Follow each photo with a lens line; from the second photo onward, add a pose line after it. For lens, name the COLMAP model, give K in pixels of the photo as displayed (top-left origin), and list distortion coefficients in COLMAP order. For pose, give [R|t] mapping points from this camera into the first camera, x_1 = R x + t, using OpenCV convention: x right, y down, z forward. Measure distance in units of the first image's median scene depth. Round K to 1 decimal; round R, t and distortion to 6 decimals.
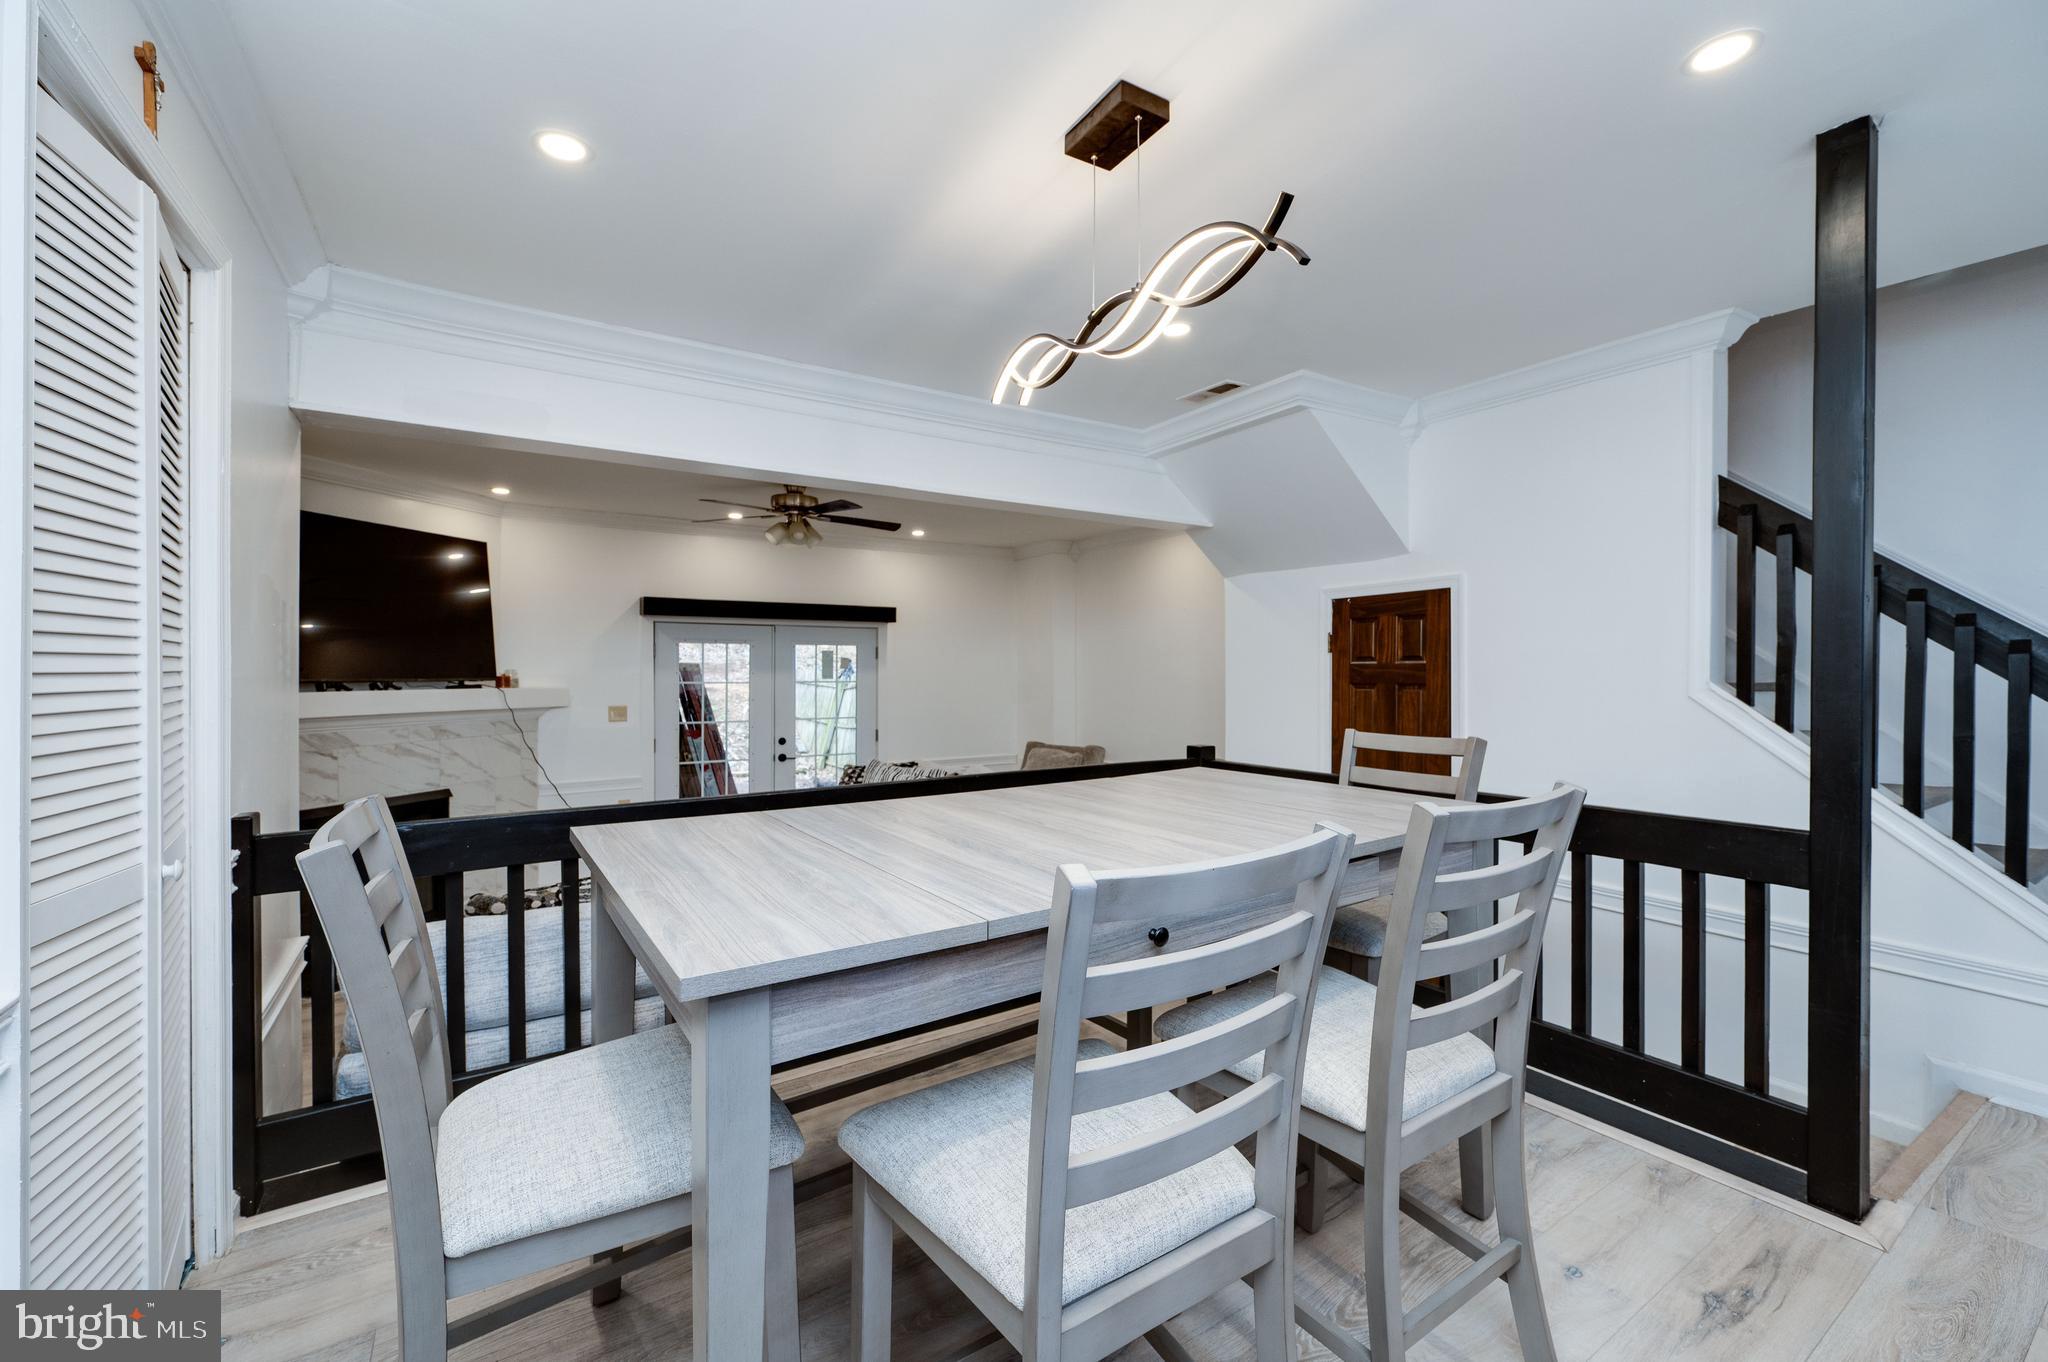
lens RADIAL K [[810.8, 0, 1036.0], [0, 810.8, 675.5], [0, 0, 1]] dist [-0.000813, 0.000929]
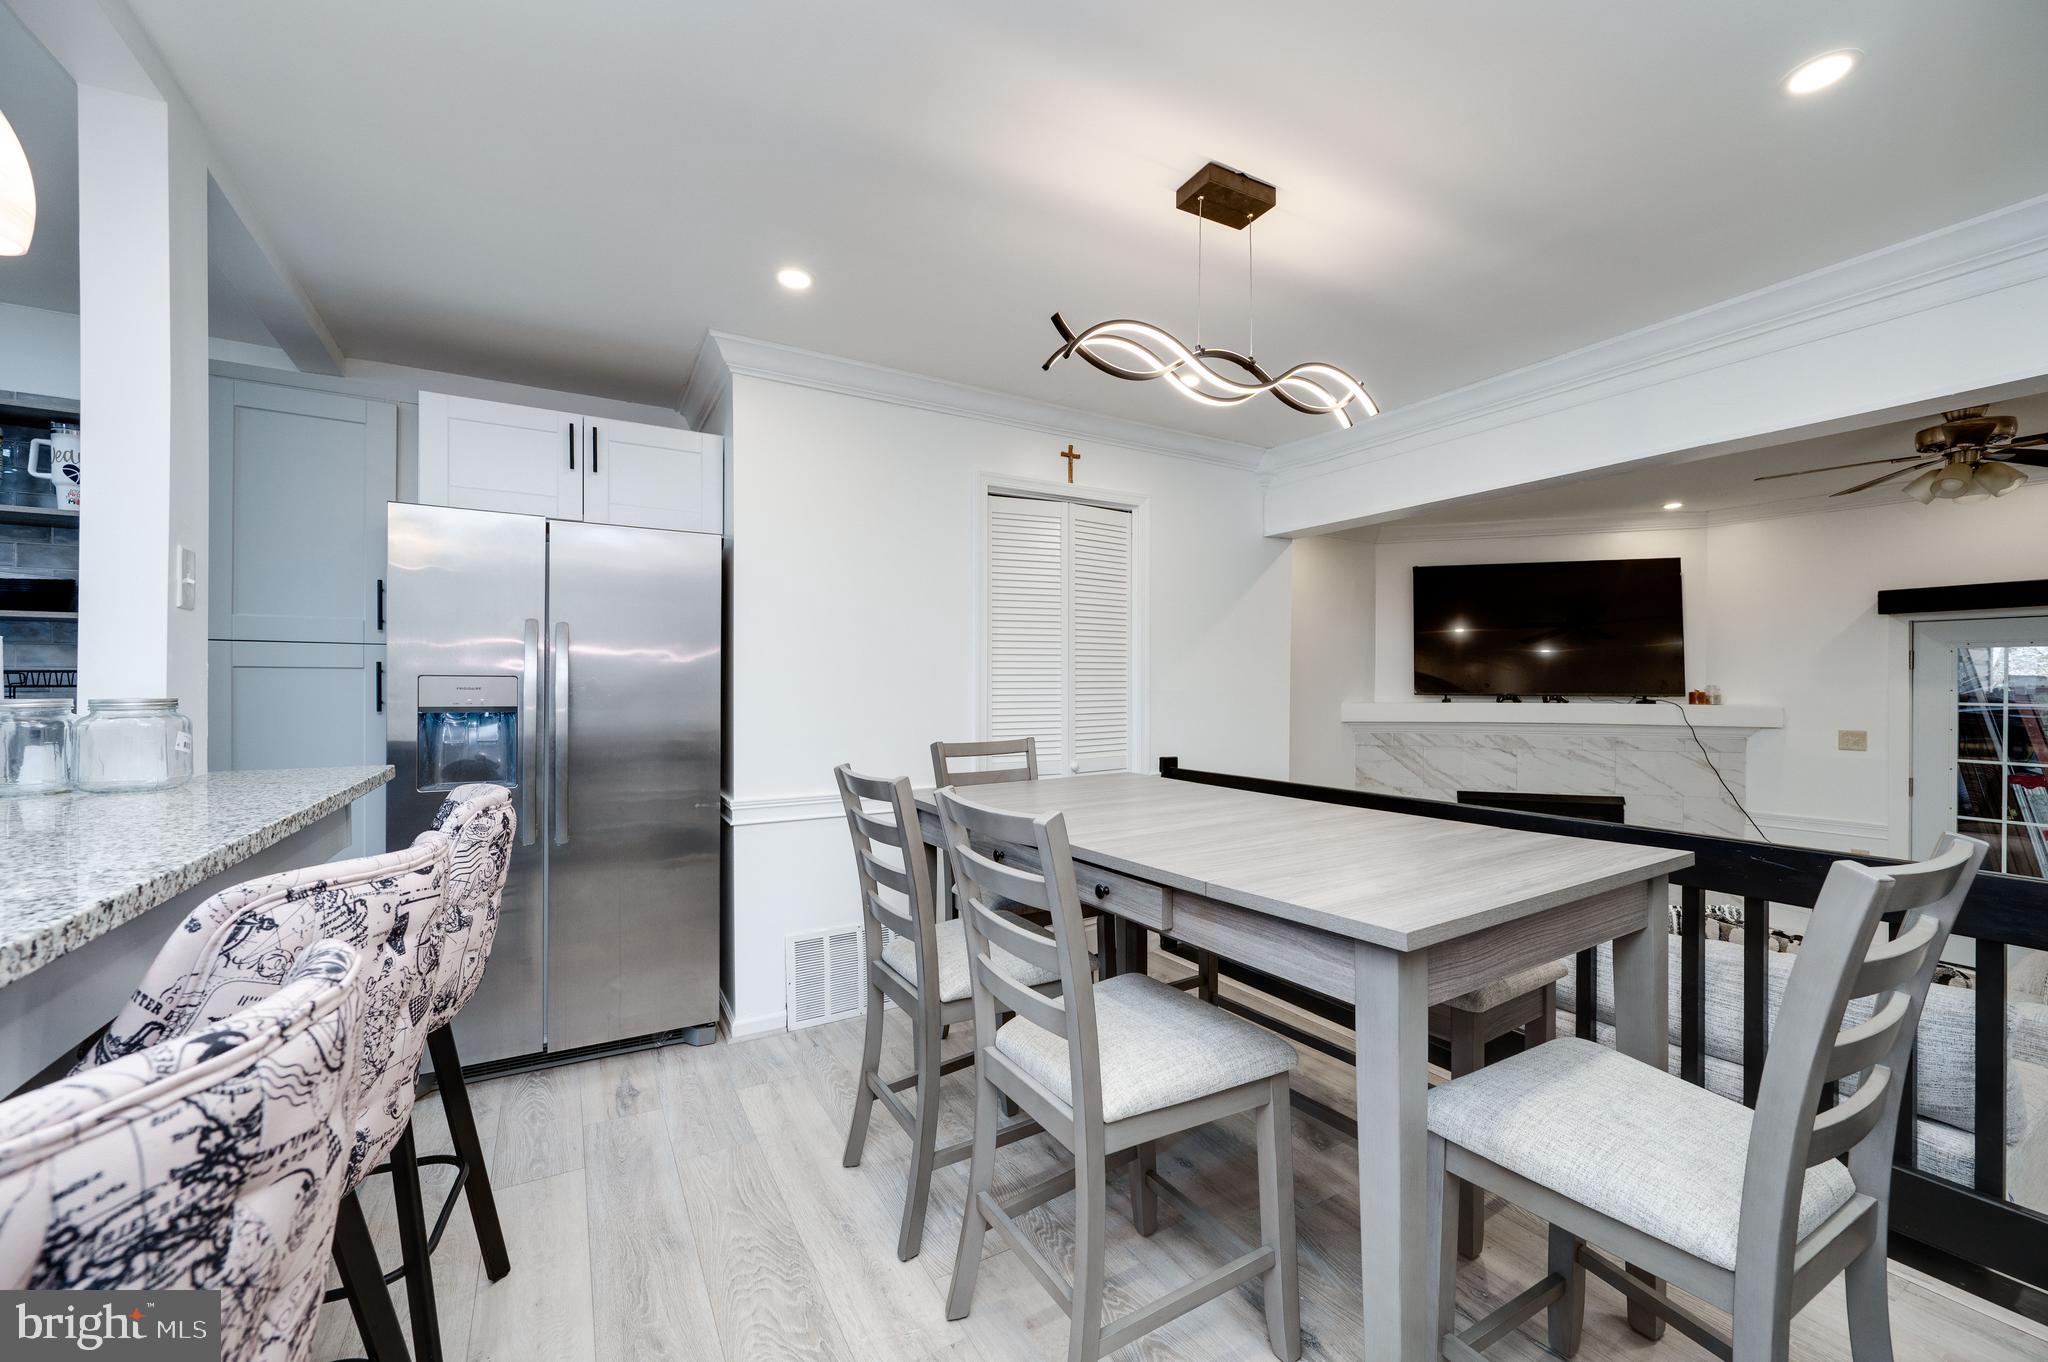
lens RADIAL K [[833.4, 0, 1036.0], [0, 833.4, 693.8], [0, 0, 1]] dist [0.002150, -0.000187]
pose [[-0.056356, 0.008784, -0.998372, 0.434678], [-0.005670, 0.999942, 0.009118, -0.002970], [0.998395, 0.006174, -0.056303, 0.281614]]
